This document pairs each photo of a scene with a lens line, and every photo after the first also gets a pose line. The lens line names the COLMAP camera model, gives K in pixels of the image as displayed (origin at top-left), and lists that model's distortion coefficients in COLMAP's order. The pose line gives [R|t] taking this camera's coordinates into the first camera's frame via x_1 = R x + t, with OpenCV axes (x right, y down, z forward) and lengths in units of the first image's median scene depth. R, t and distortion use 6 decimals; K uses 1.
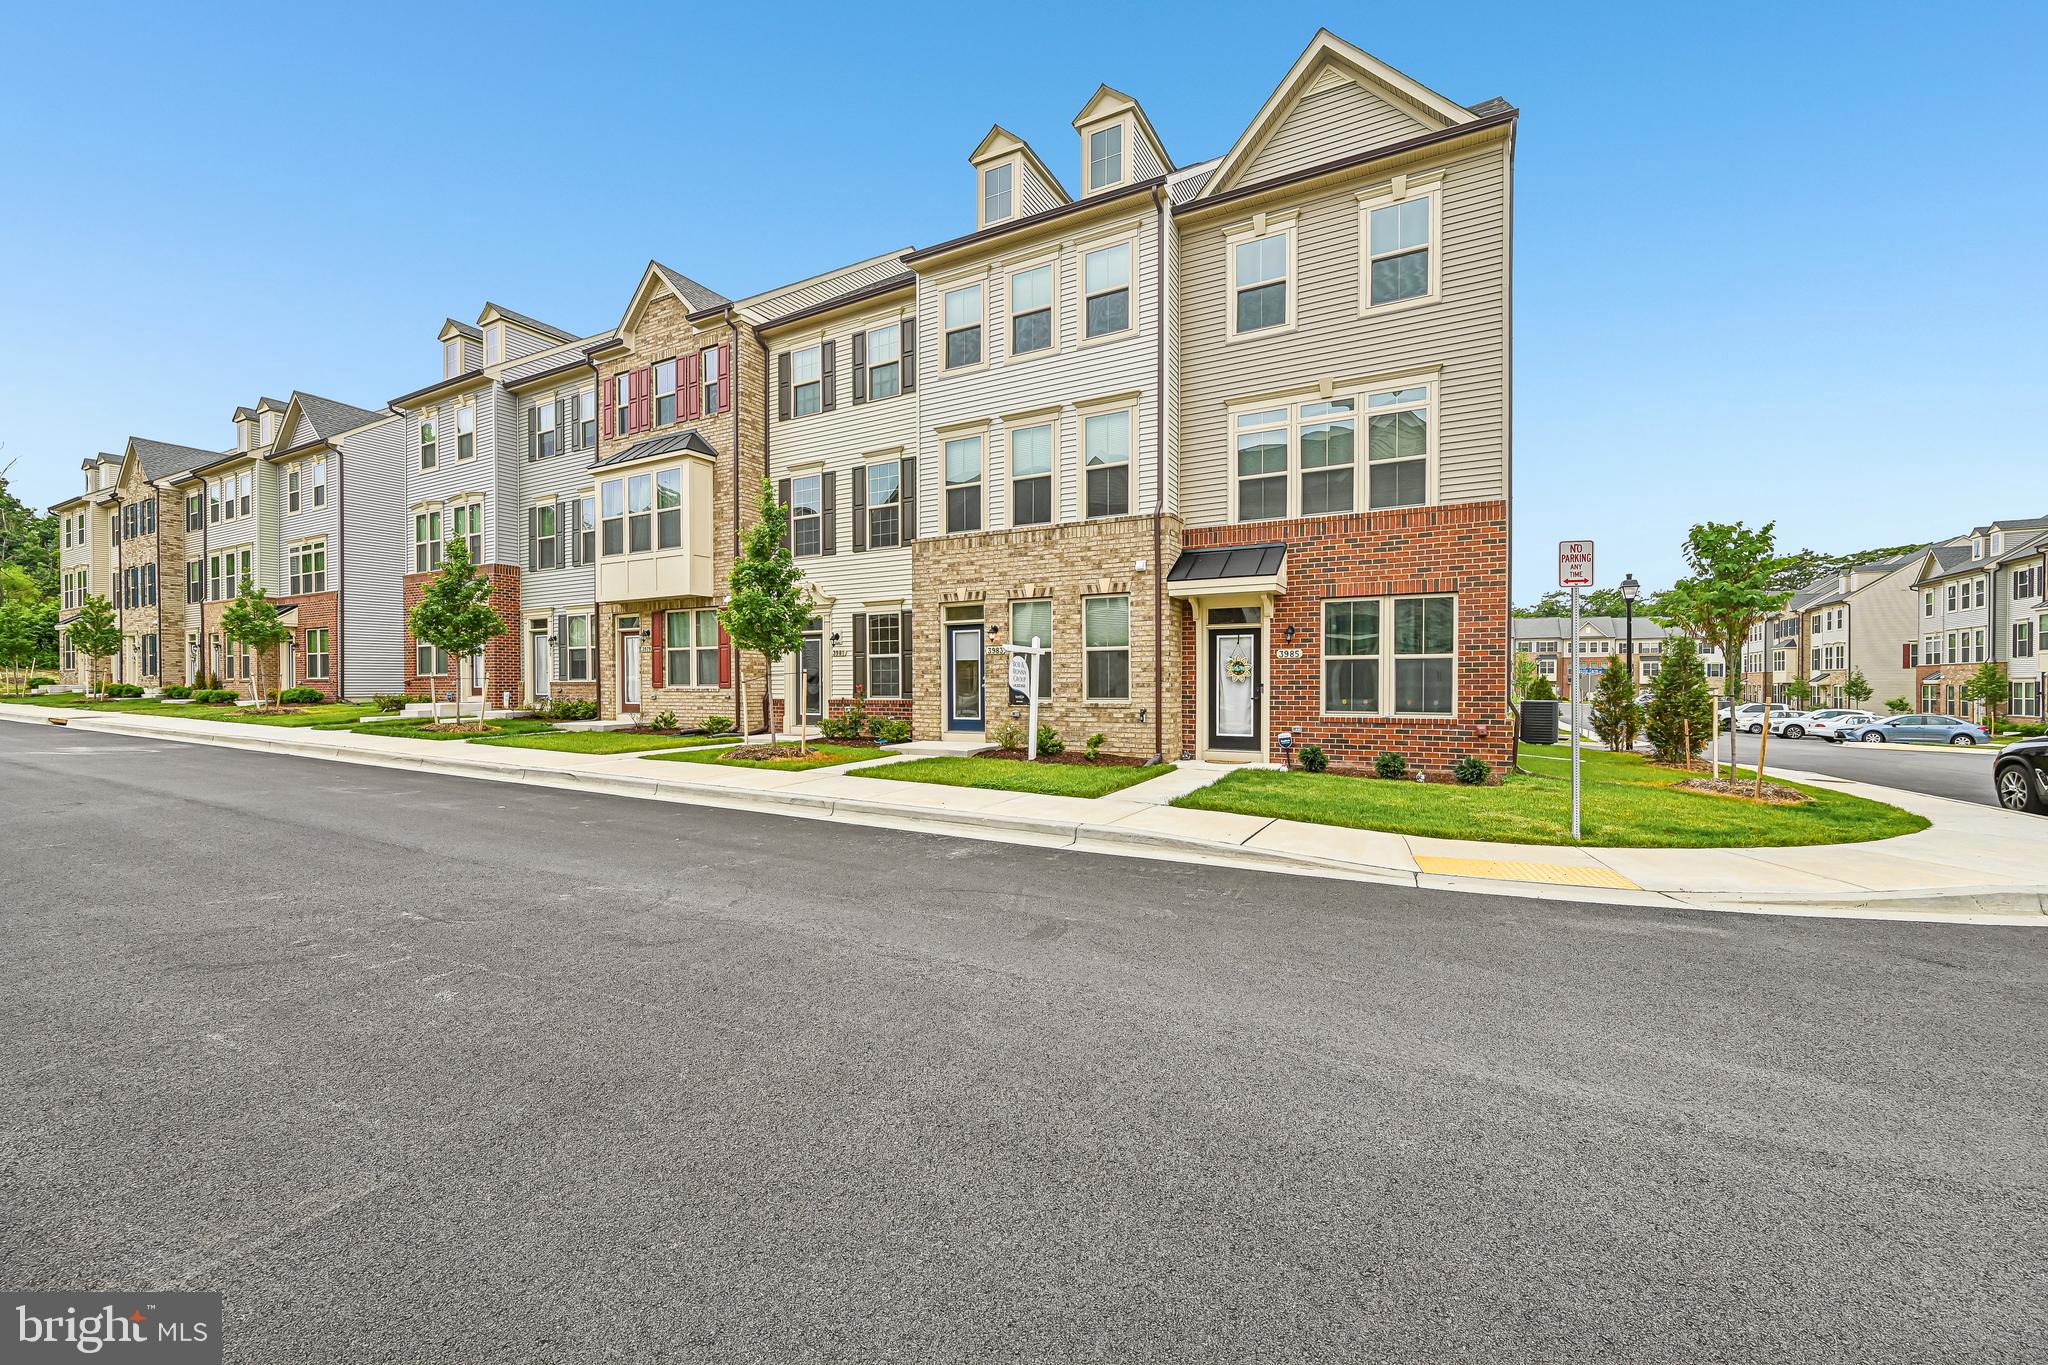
lens RADIAL K [[803.3, 0, 1032.1], [0, 803.3, 689.3], [0, 0, 1]] dist [-0.002187, 0.000126]
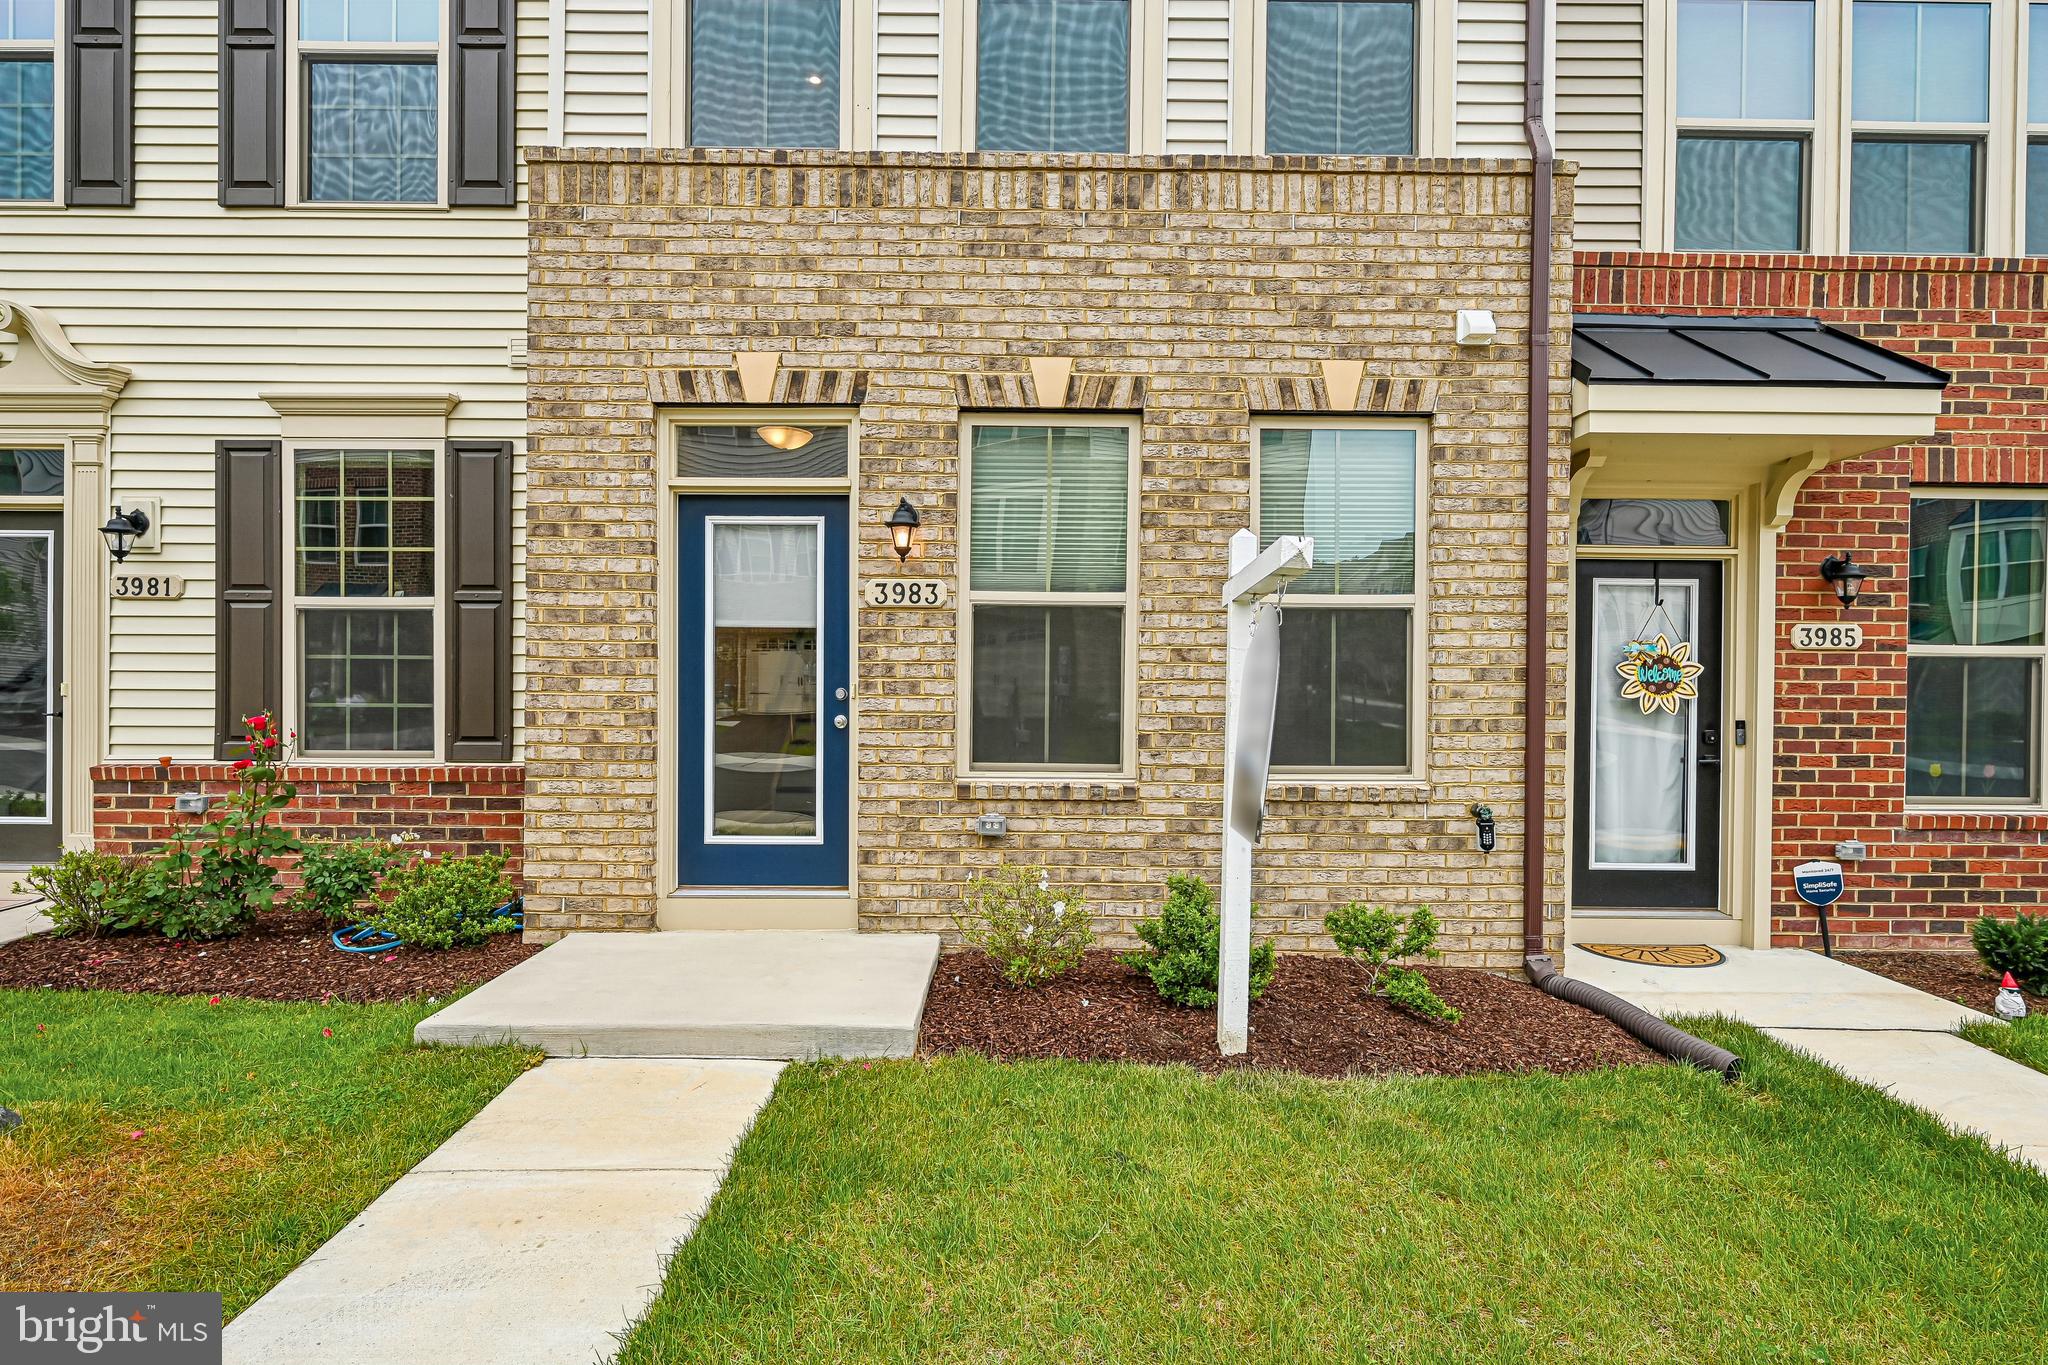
lens RADIAL K [[1029.3, 0, 1057.7], [0, 1029.3, 693.0], [0, 0, 1]] dist [-0.000191, 0.000481]
pose [[0.876366, 0.008090, 0.481578, -0.166080], [-0.006864, 0.999967, -0.004308, -0.013086], [-0.481597, 0.000470, 0.876393, 0.661604]]
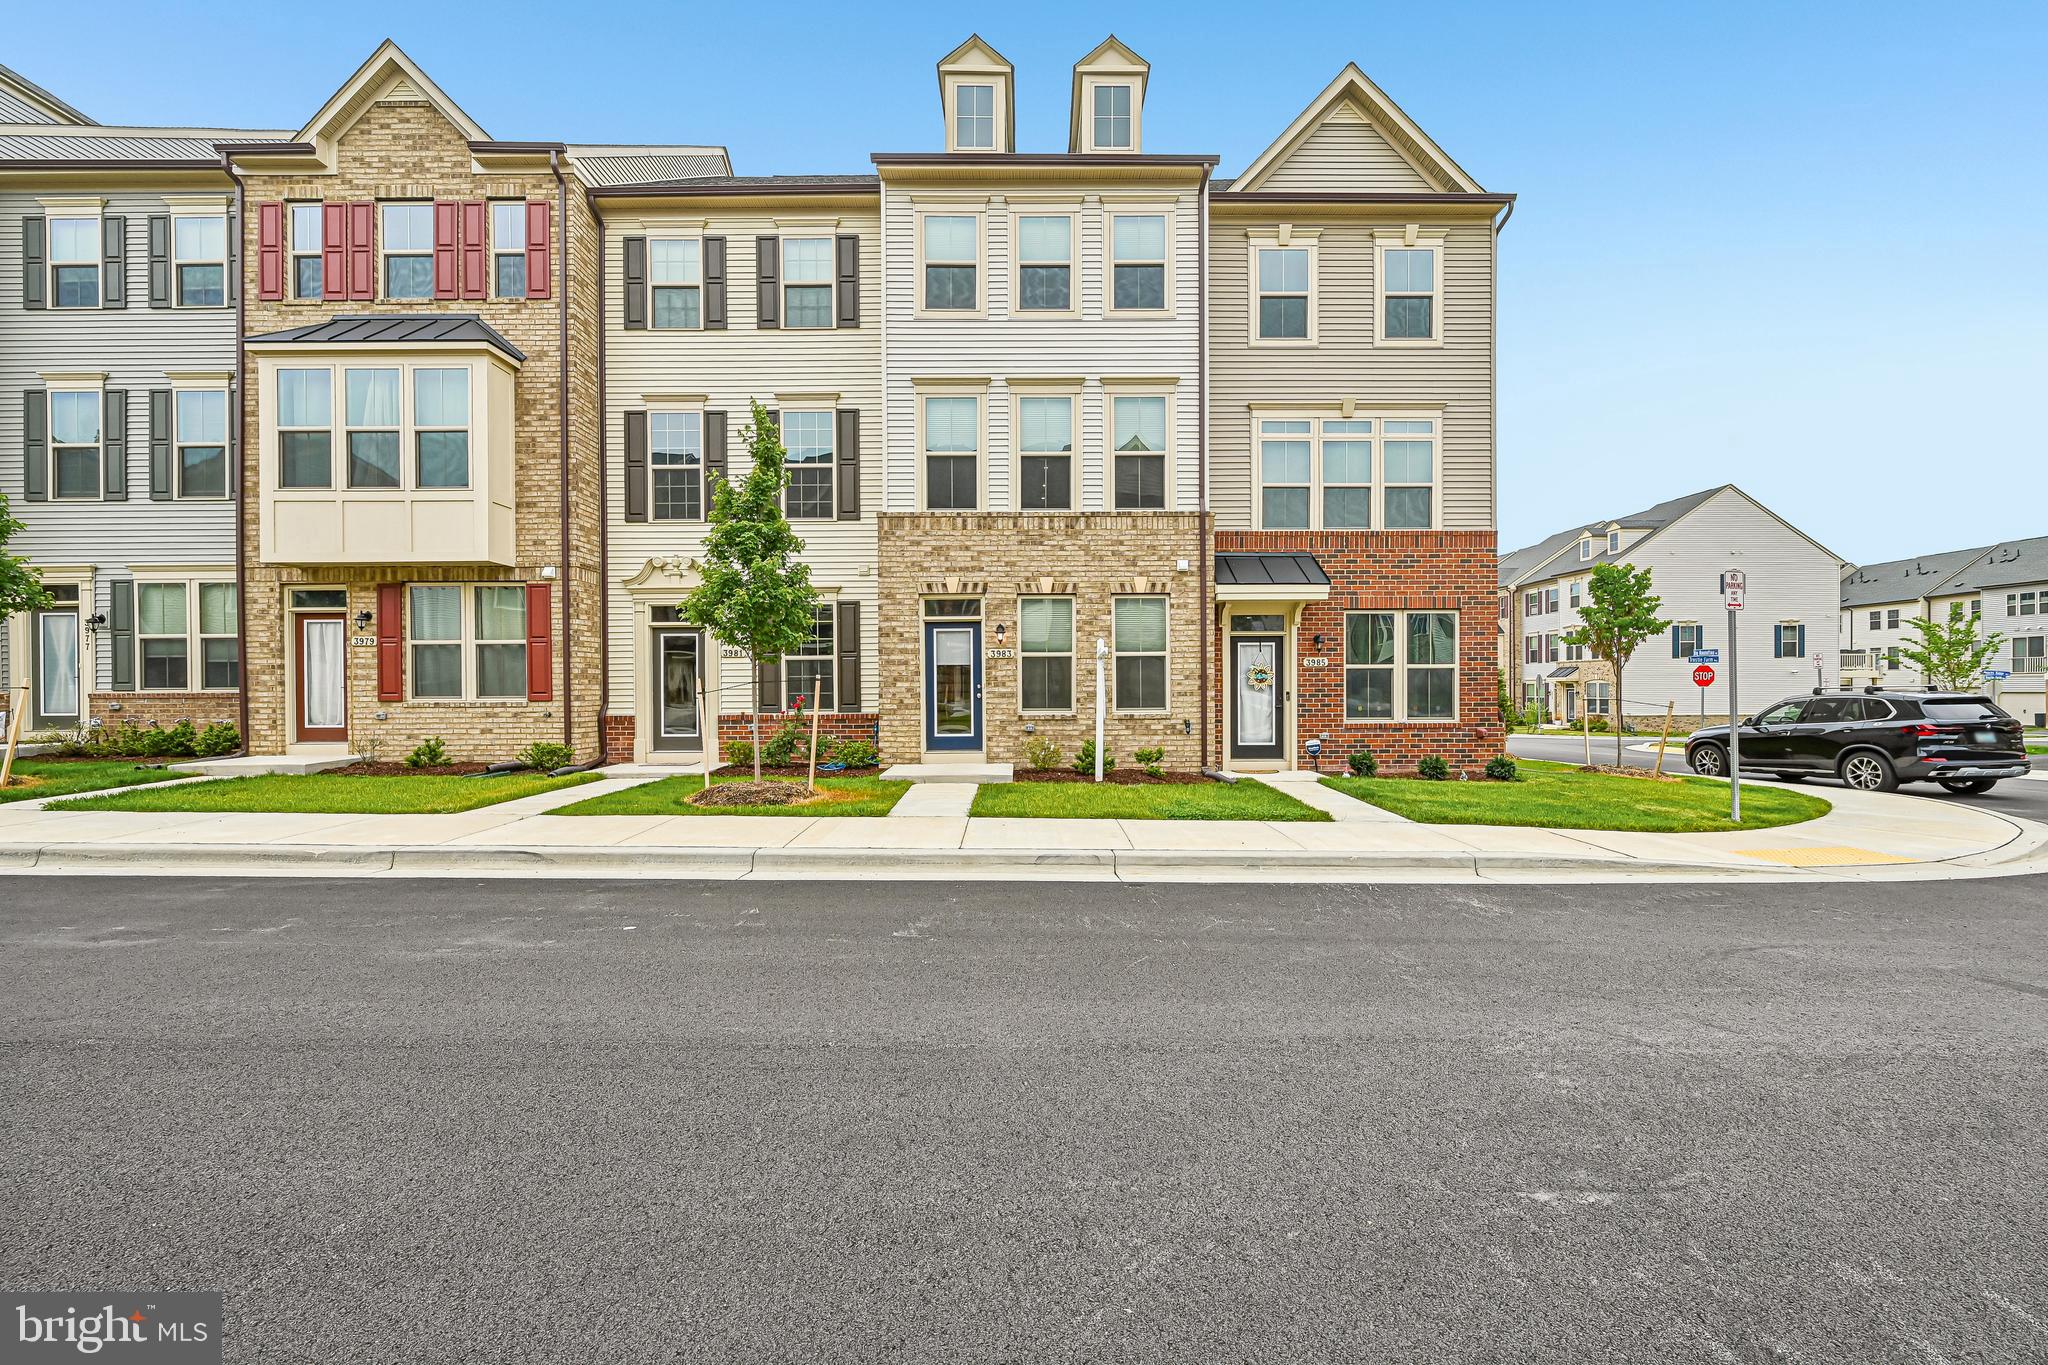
lens RADIAL K [[803.3, 0, 1032.1], [0, 803.3, 689.3], [0, 0, 1]] dist [-0.002187, 0.000126]
pose [[0.877349, -0.003361, 0.479841, -0.416964], [0.007192, 0.999955, -0.006146, -0.005408], [-0.479798, 0.008843, 0.877334, 0.240841]]
